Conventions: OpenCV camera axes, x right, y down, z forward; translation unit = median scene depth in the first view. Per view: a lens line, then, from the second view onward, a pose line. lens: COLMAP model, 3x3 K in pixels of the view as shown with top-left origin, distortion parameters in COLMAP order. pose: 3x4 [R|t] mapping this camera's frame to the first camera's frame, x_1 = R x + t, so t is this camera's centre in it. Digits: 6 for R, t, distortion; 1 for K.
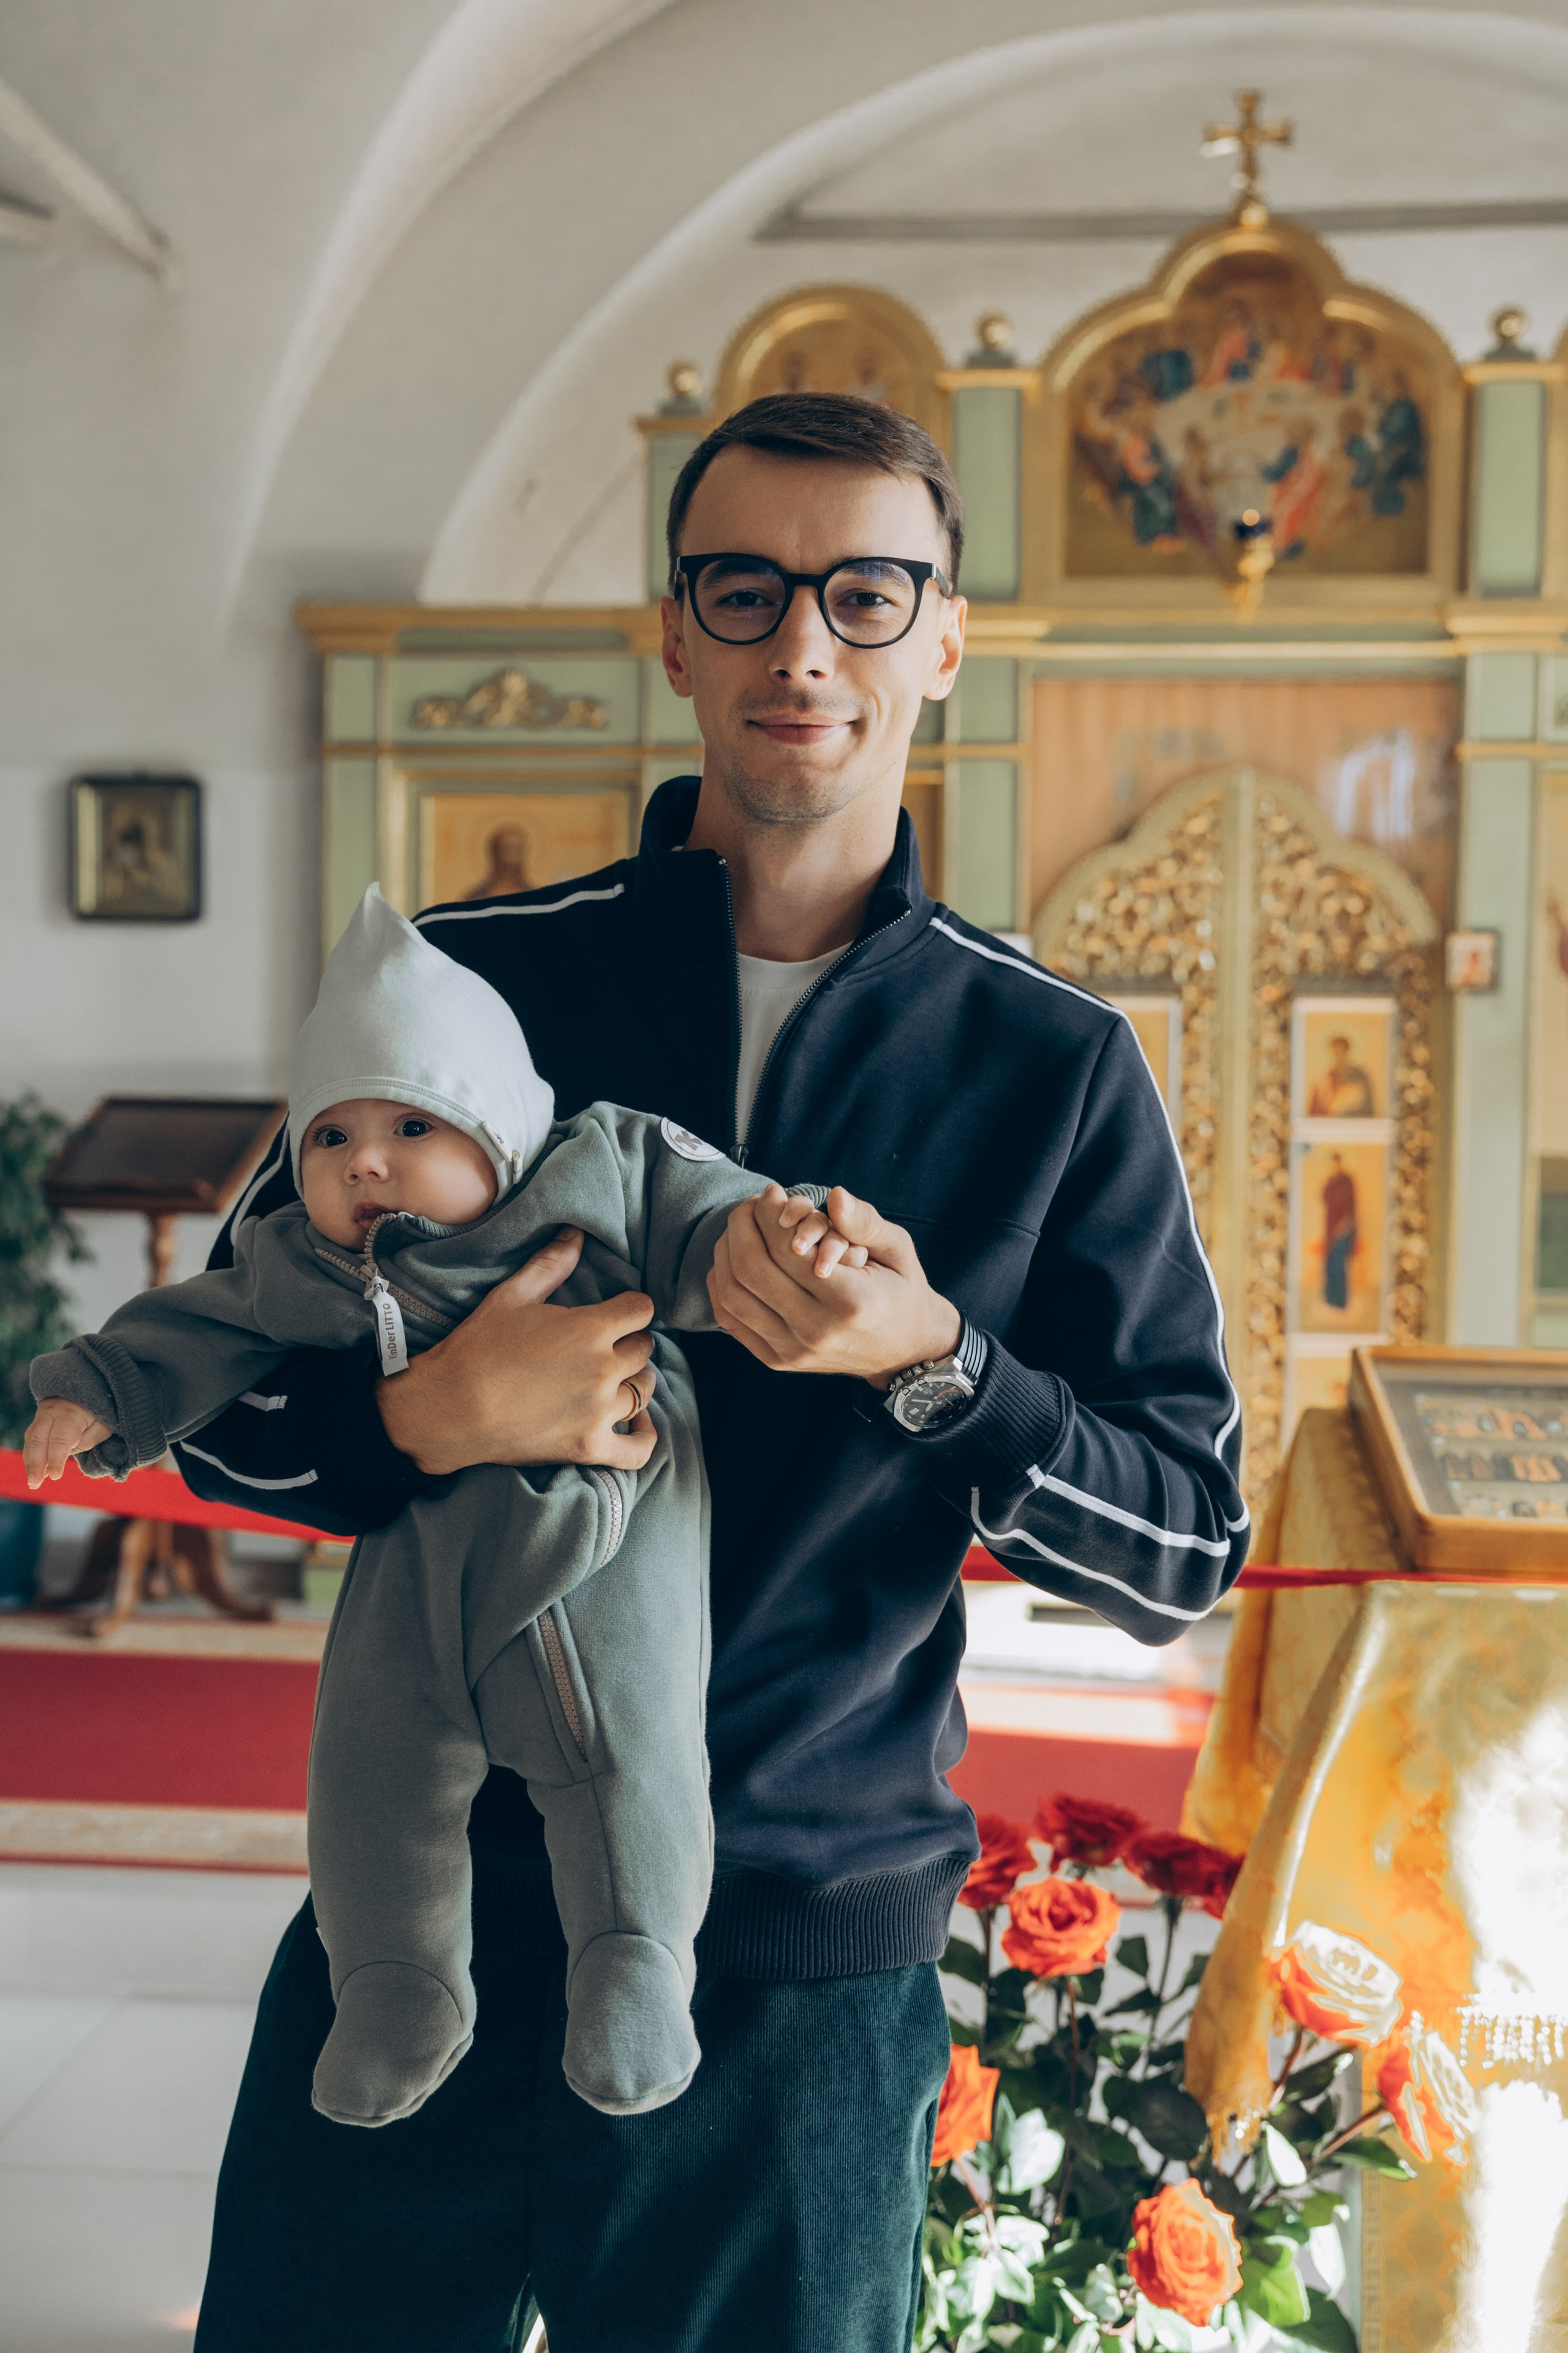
lens RADIAL K [[2698.1, 0, 774.5], [0, 2698.1, 1176.7], [0, 0, 1]] dist [0.050120, 0.050639]
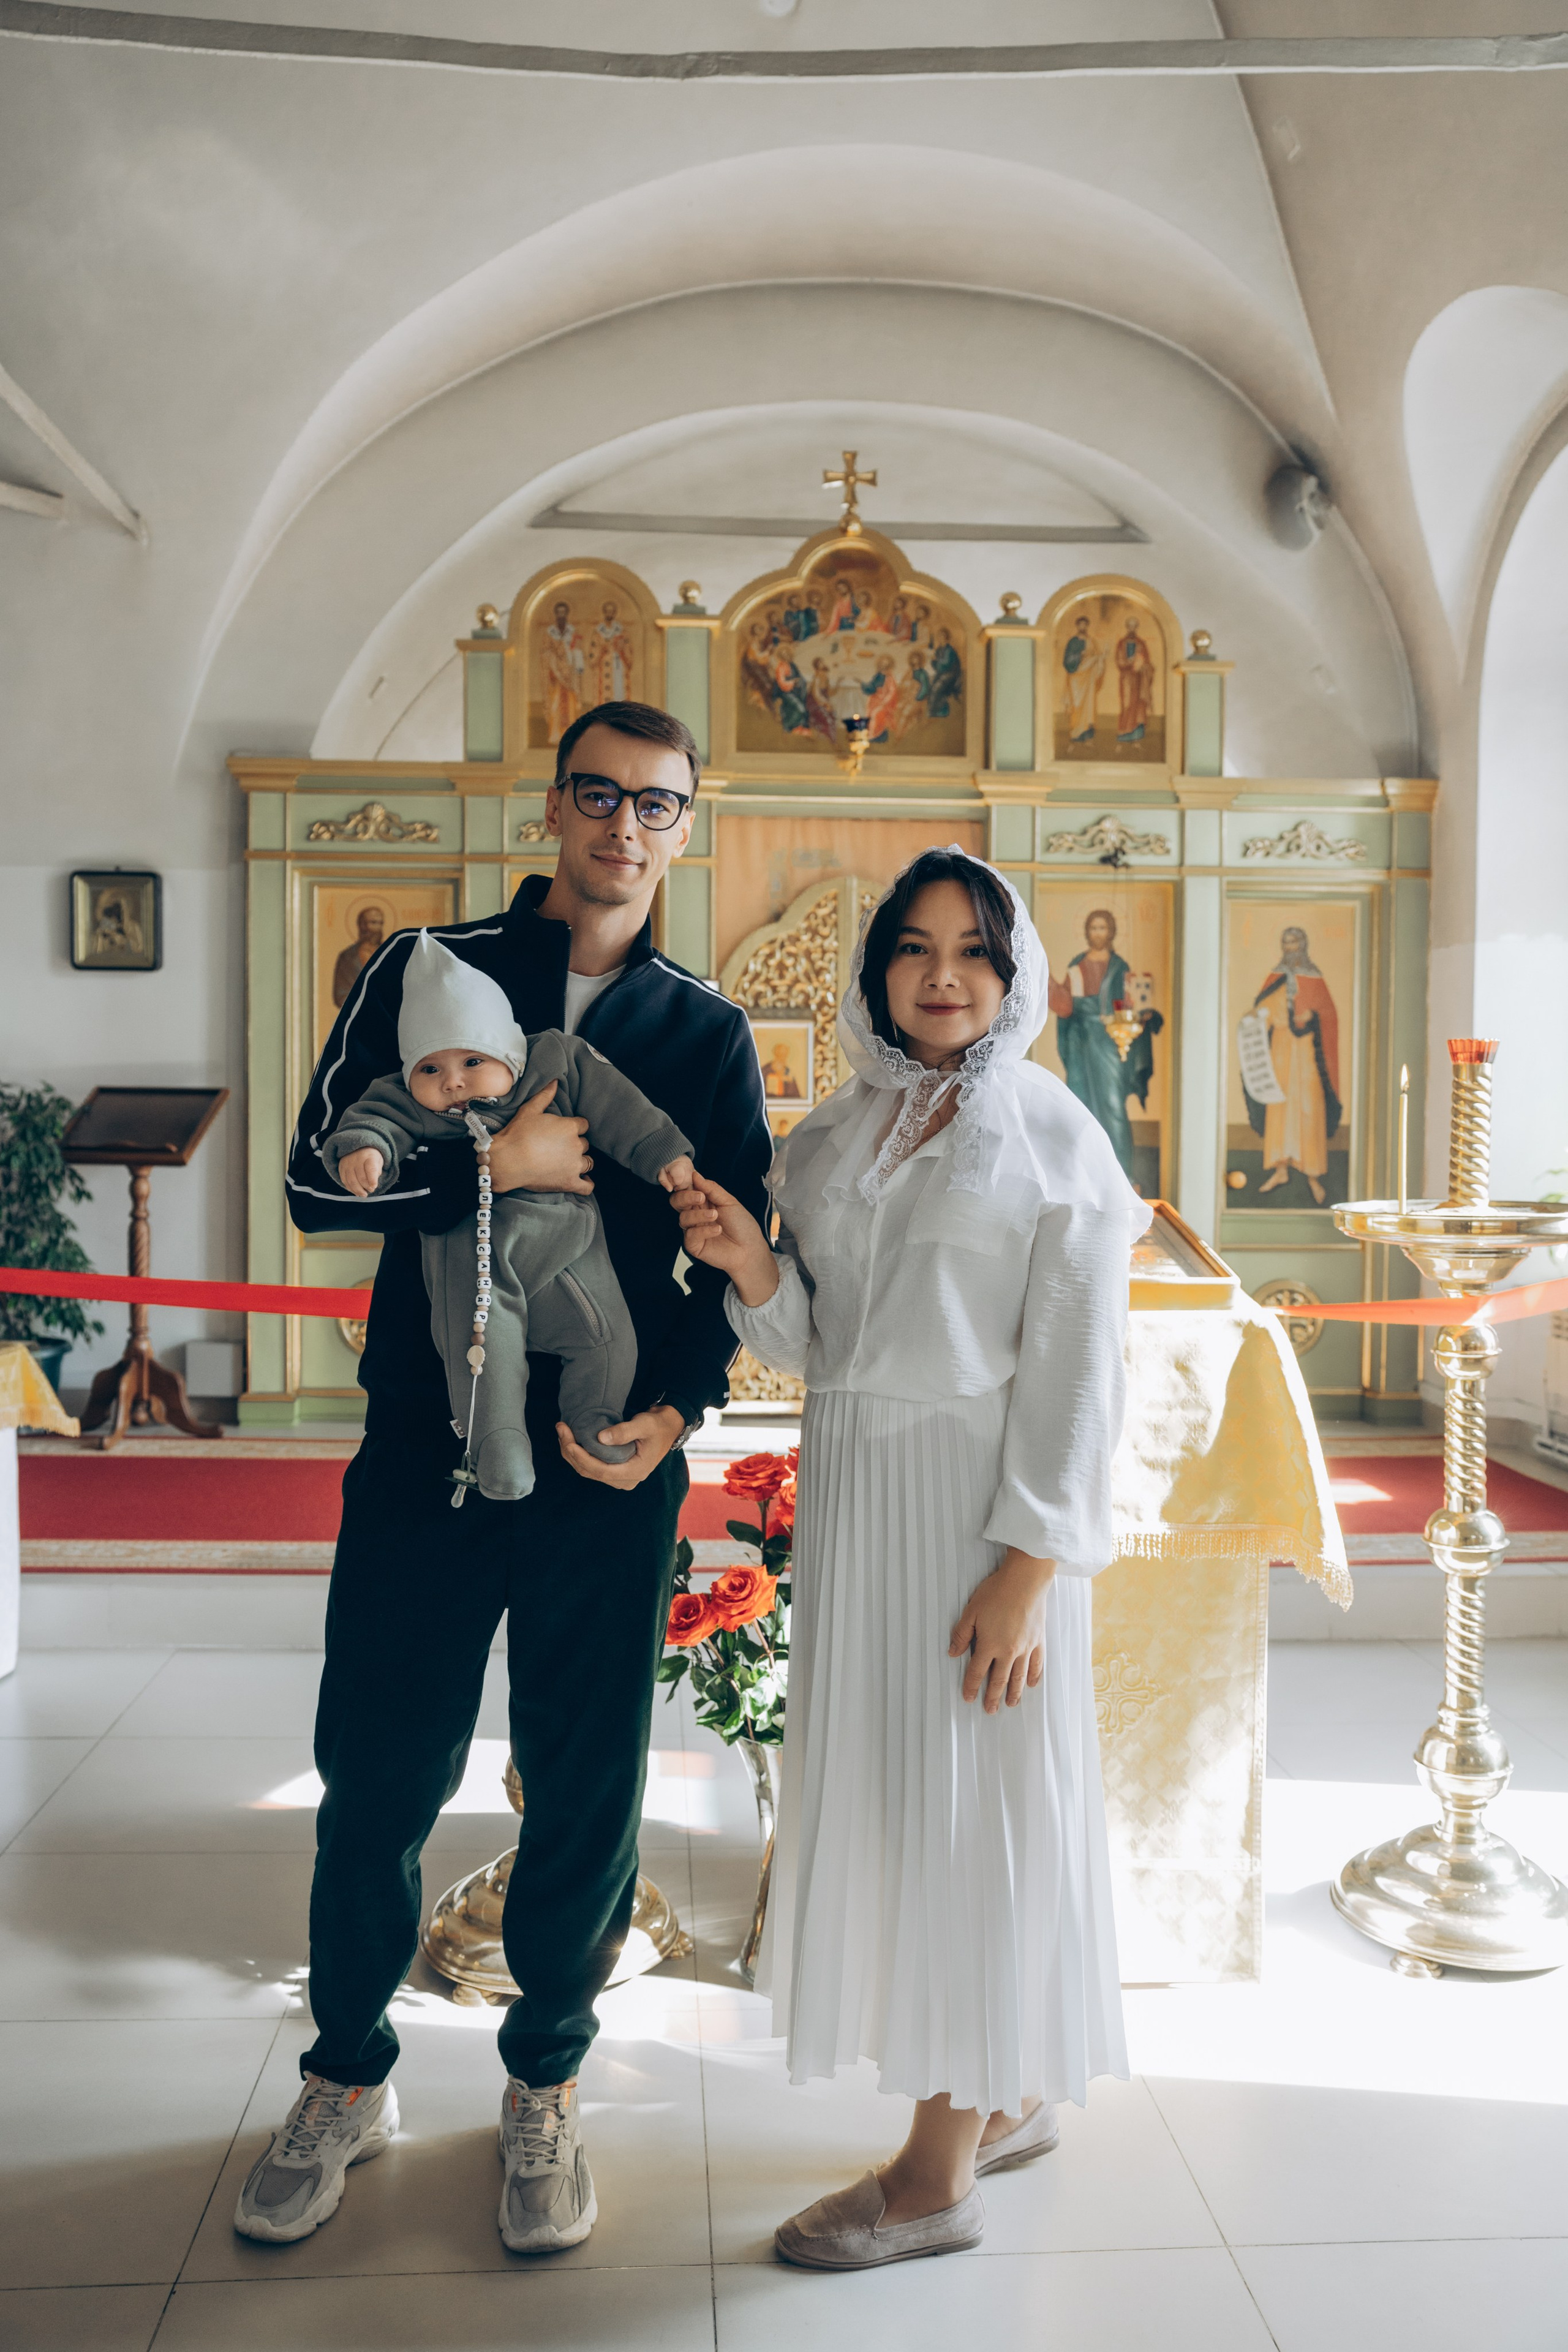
lens RADIAL K [[1982.1, 0, 783.5], [0, 1982.1, 1171.2], [0, 0, 1]] dist [-0.019312, -0.003588]
pose [[0.987869, -0.009518, 0.154995, -0.045739], [0.009556, 0.999954, 0.000500, 0.019716], [-0.154993, 0.000987, 0.987915, -0.127525]]
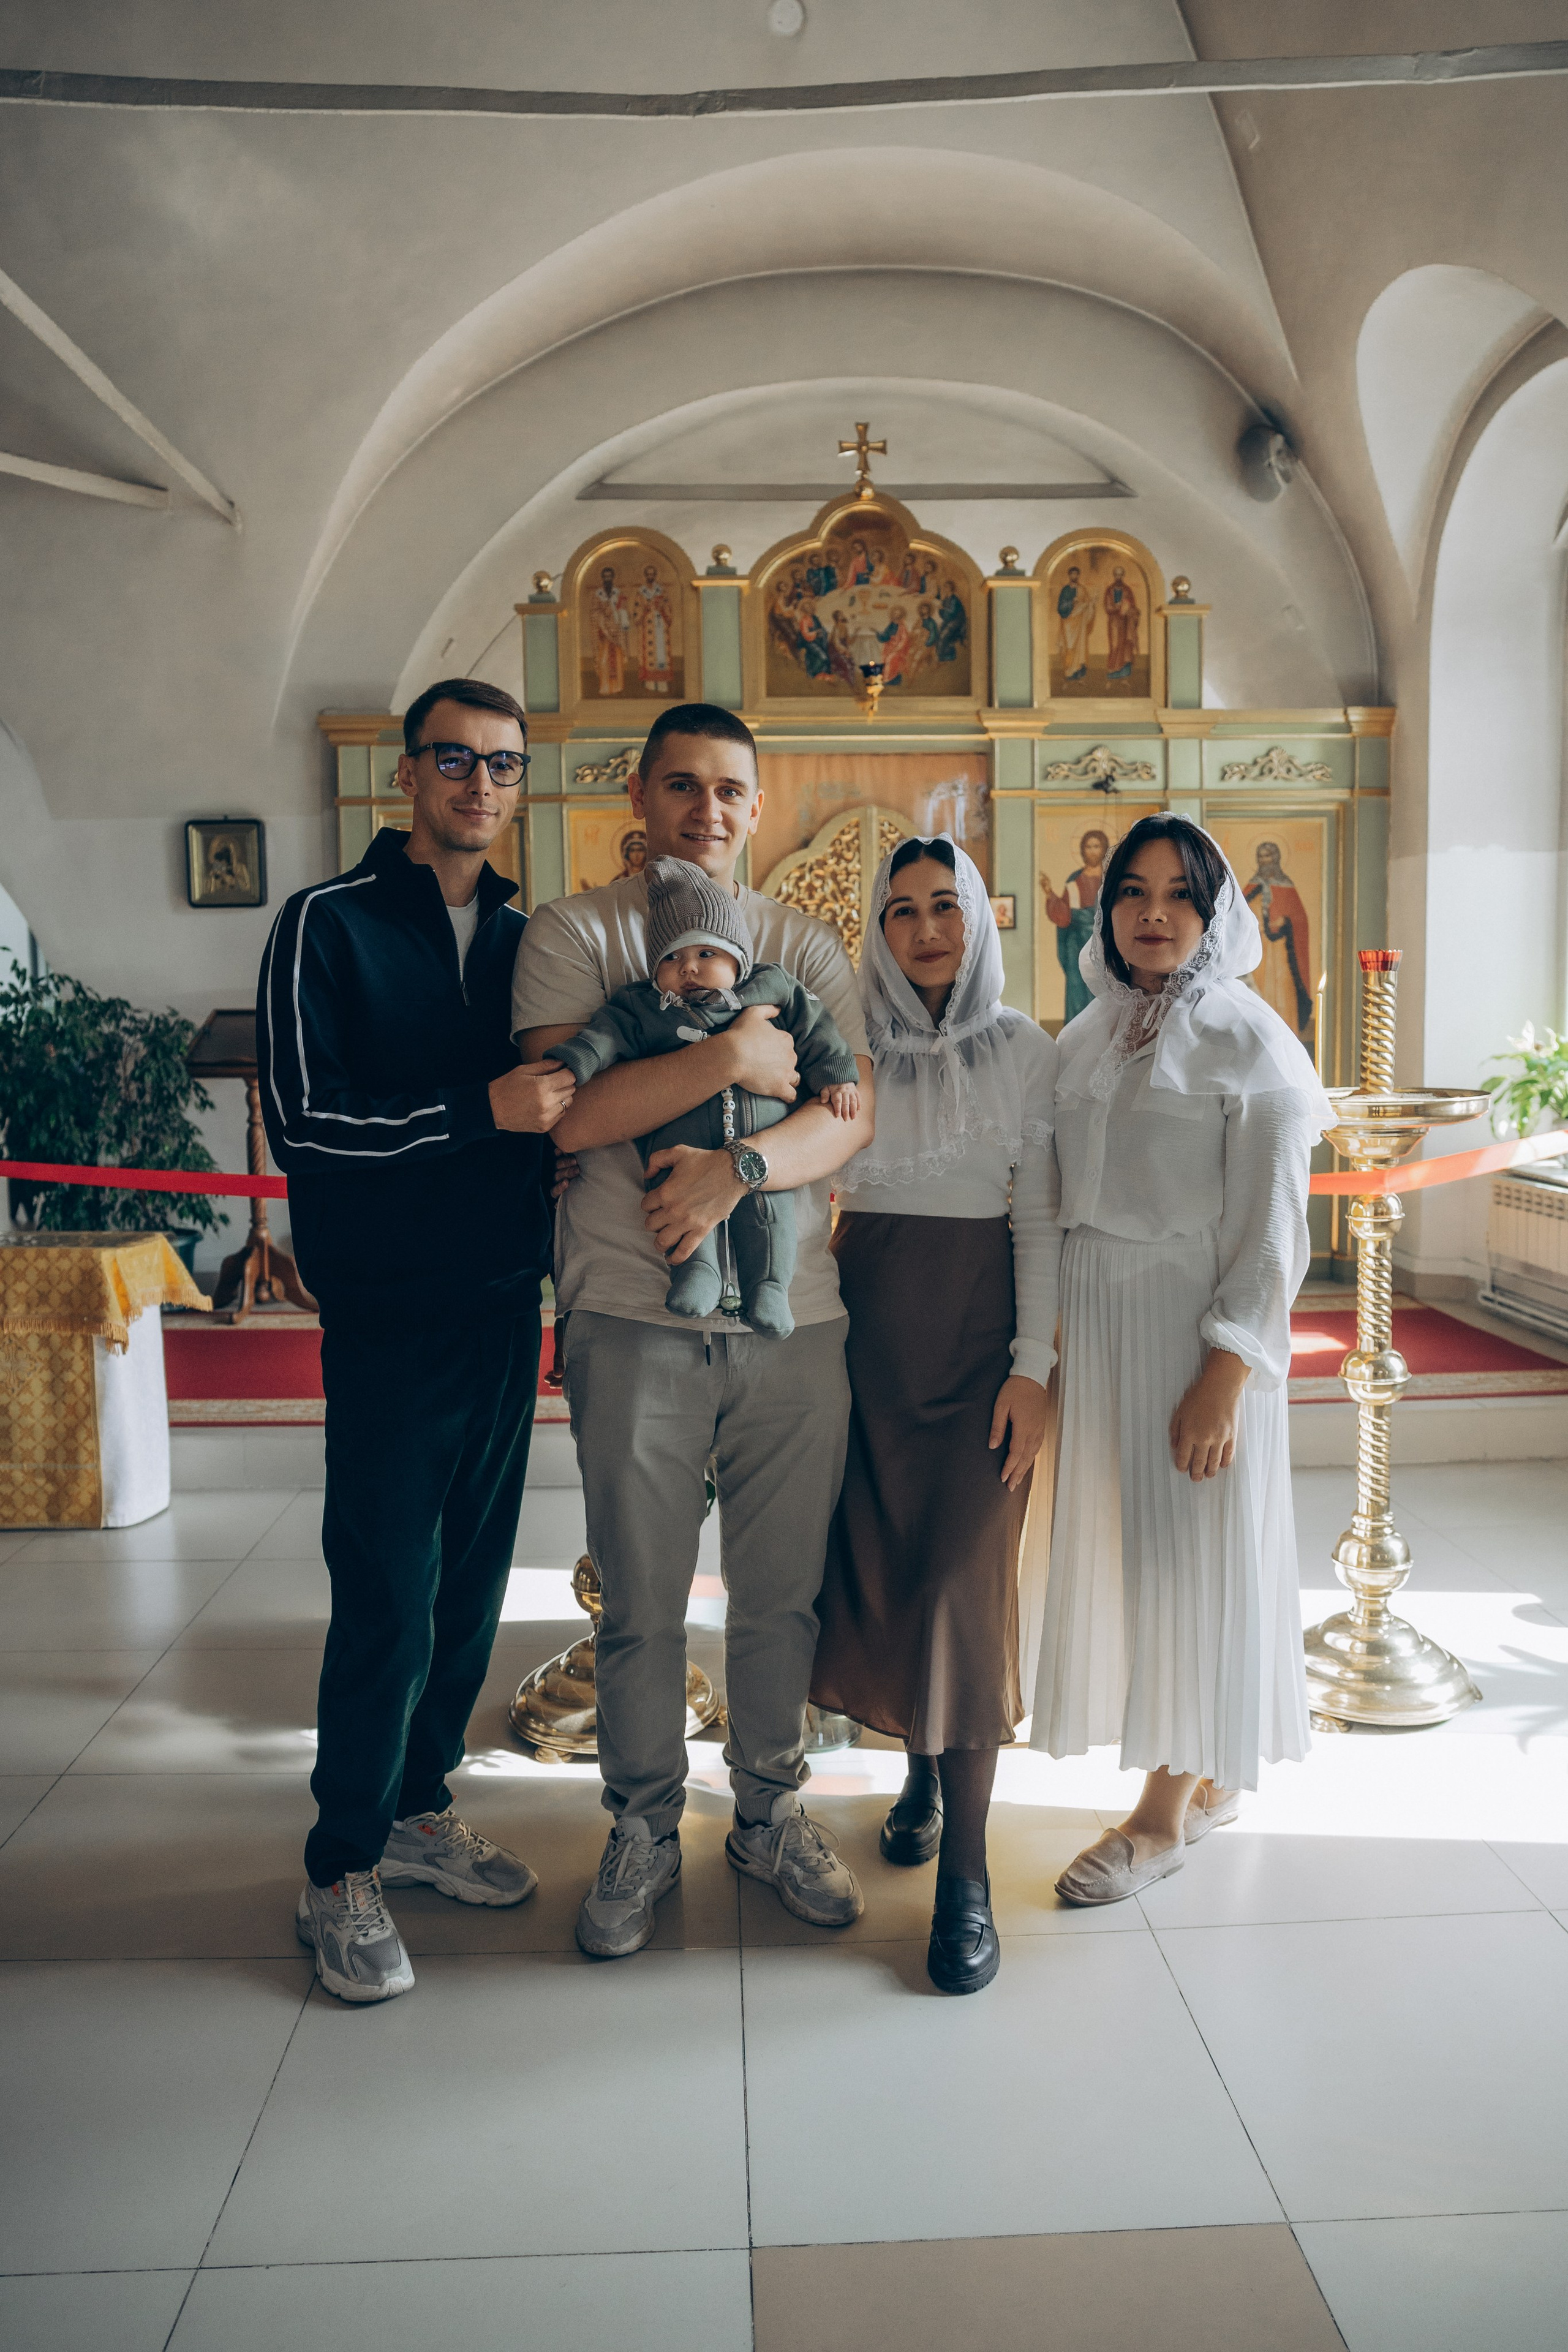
lens RADIAL K [[1825.0, 0, 787.6], [0, 1825.0, 1175.4], [0, 0, 1]] dist [-0.052135, 0.008497]
pose [[0.991497, -0.038178, 0.124406, -0.037893], [0.030850, 0.997703, 0.060312, 0.016554], [-0.126423, -0.055961, 0.990397, -0.180769]]
